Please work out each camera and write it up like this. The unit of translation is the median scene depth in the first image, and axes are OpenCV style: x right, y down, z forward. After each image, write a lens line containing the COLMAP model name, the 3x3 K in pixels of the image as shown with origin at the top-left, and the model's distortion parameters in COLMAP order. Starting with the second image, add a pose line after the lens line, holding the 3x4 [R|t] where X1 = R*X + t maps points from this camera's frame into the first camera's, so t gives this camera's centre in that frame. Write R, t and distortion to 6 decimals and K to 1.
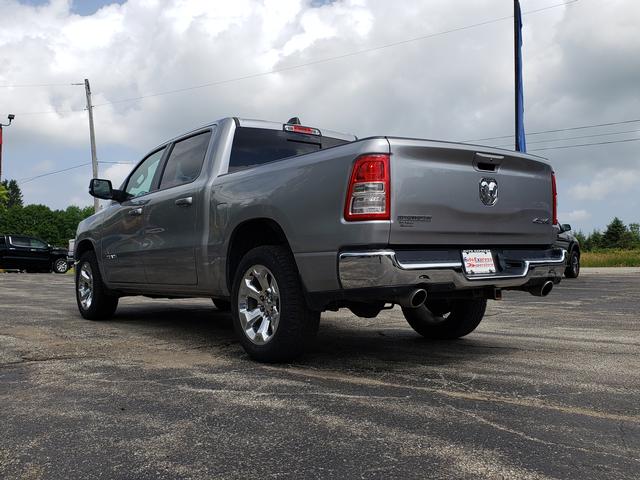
lens RADIAL K [[605.7, 0, 285.7], [0, 605.7, 237.5], [0, 0, 1]] dist [0.011801, -0.005933]
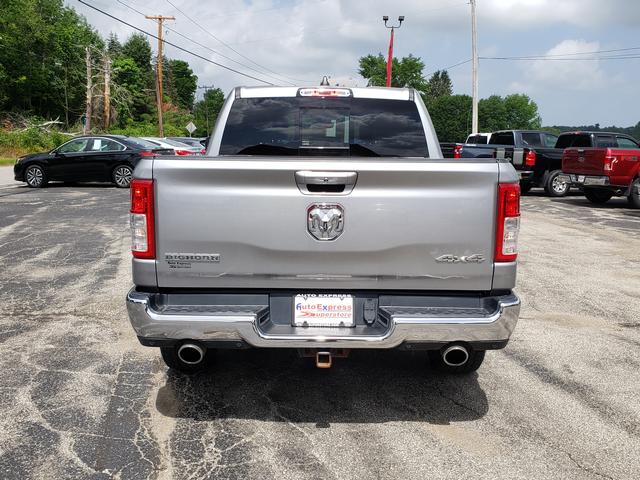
lens RADIAL K [[607.1, 0, 320.0], [0, 607.1, 240.0], [0, 0, 1]] dist [0.011720, -0.018134]
pose [[0.828026, 0.101849, -0.551361, 0.714907], [-0.001957, 0.983882, 0.178807, -0.179629], [0.560686, -0.146978, 0.814880, 0.389356]]
